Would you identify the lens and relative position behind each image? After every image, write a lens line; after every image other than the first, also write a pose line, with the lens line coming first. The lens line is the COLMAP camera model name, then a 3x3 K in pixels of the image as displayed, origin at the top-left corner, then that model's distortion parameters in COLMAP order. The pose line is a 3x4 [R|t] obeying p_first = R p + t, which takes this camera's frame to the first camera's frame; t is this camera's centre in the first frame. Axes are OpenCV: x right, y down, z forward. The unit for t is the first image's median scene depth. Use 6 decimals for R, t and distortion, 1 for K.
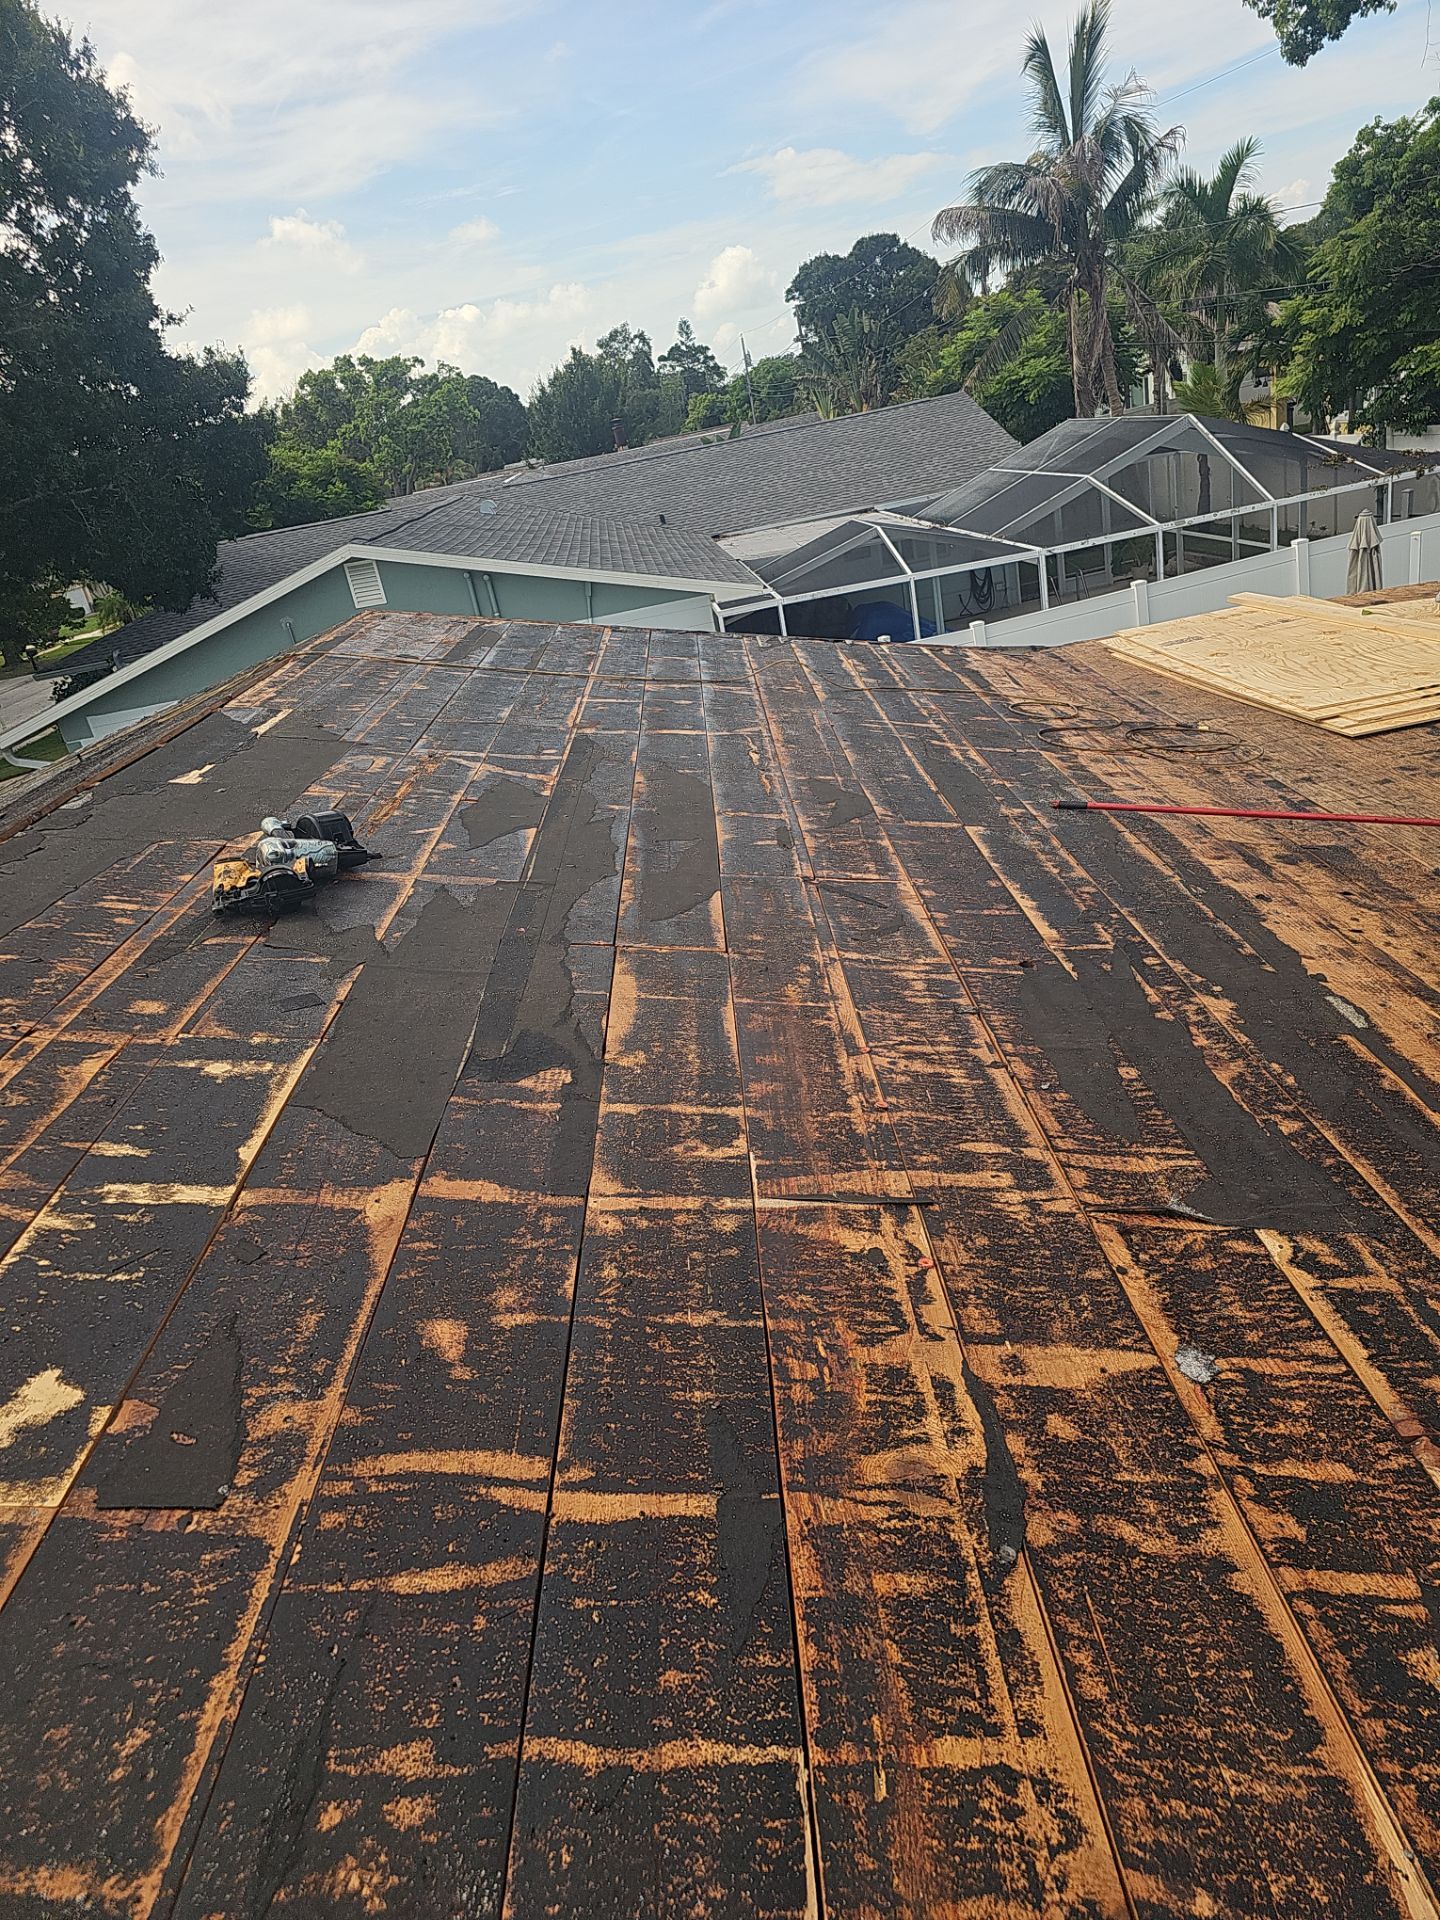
lens RADIAL K [[1345.1, 0, 721.7], [0, 1345.1, 972.8], [0, 0, 1]] dist [0.022834, -0.015700]
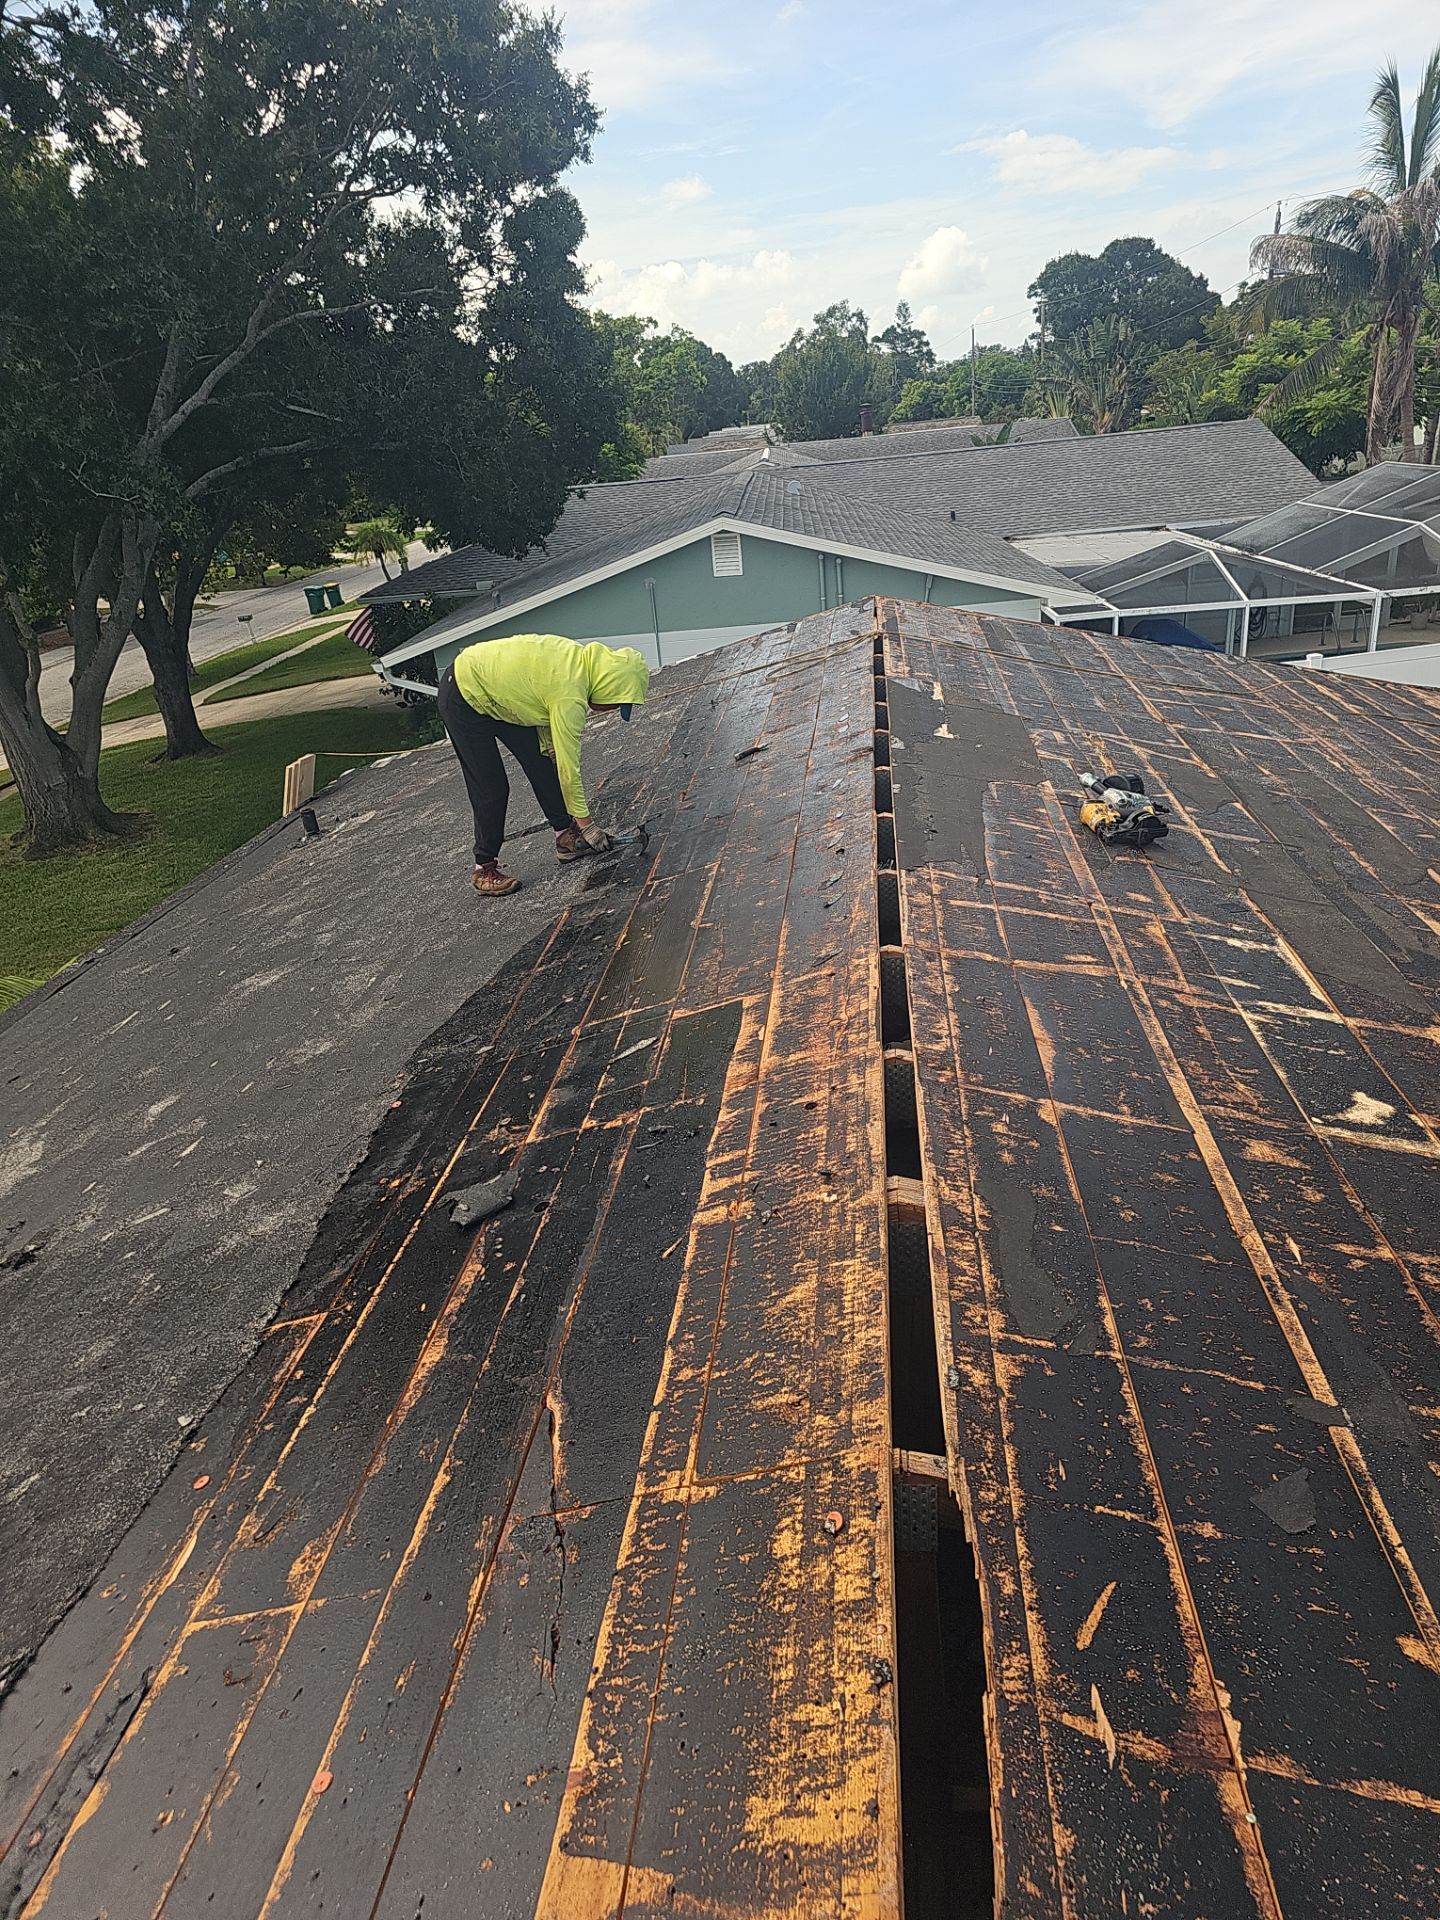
lens RADIAL K [[1345.1, 0, 733.3], [0, 1345.1, 1001.0], [0, 0, 1]] dist [0.022834, -0.015700]
pose [[0.988886, 0.131716, -0.068961, -0.113876], [-0.129390, 0.990896, 0.037189, 0.021206], [0.073231, -0.027853, 0.996926, -0.072285]]
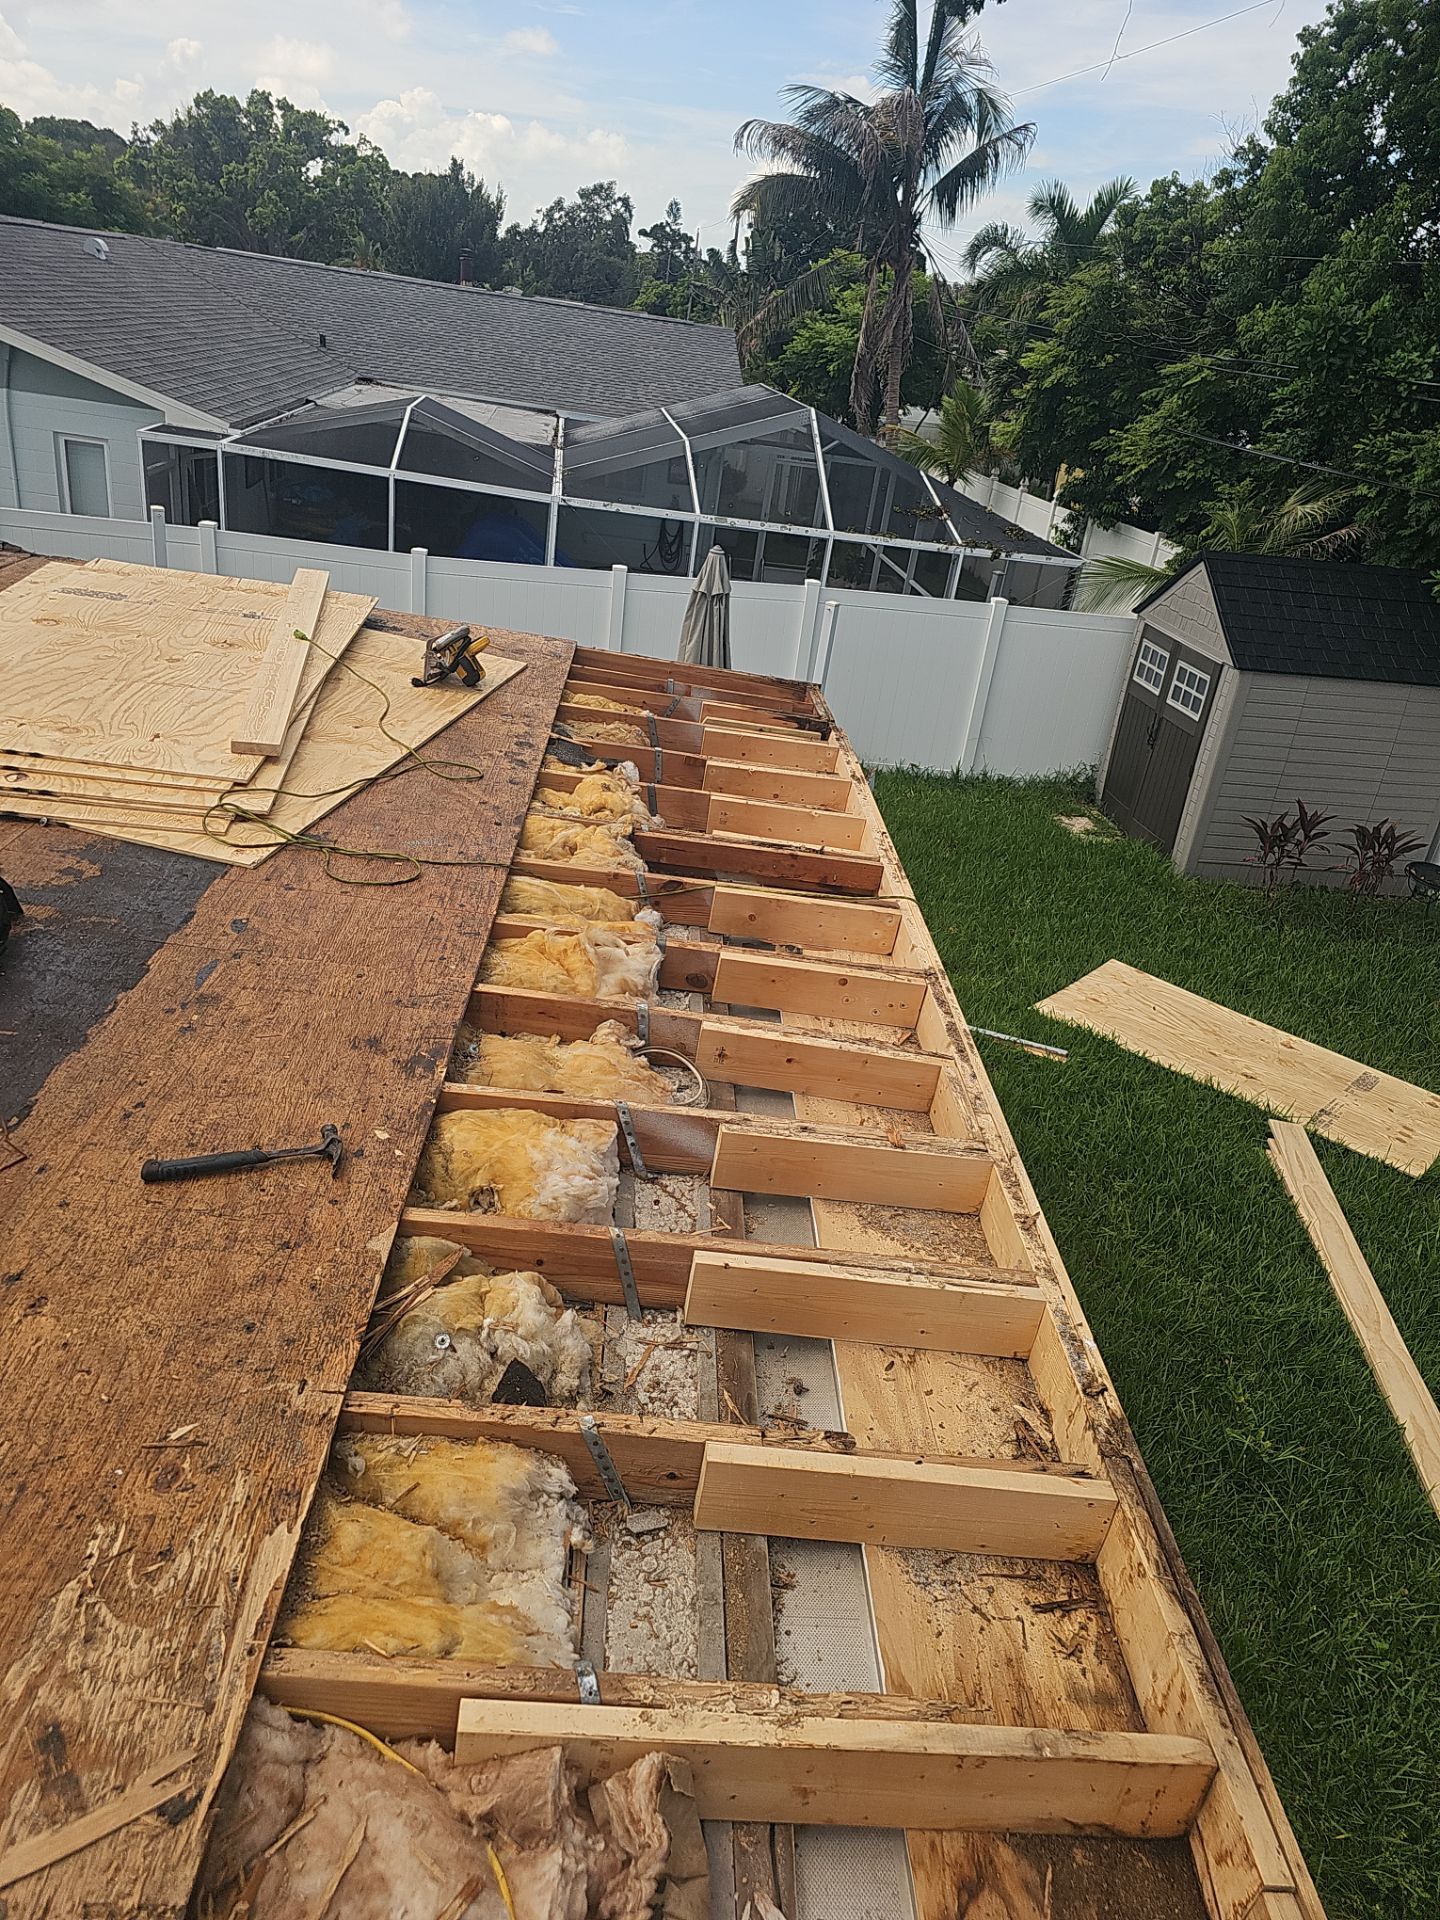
lens RADIAL K [[1331.8, 0, 726.1], [0, 1331.8, 970.3], [0, 0, 1]] dist [0.062591, -0.066785]
pose [[0.949313, 0.285329, 0.131876, 0.253335], [-0.292232, 0.955672, 0.035930, -0.075149], [-0.115779, -0.072647, 0.990615, 0.115363]]
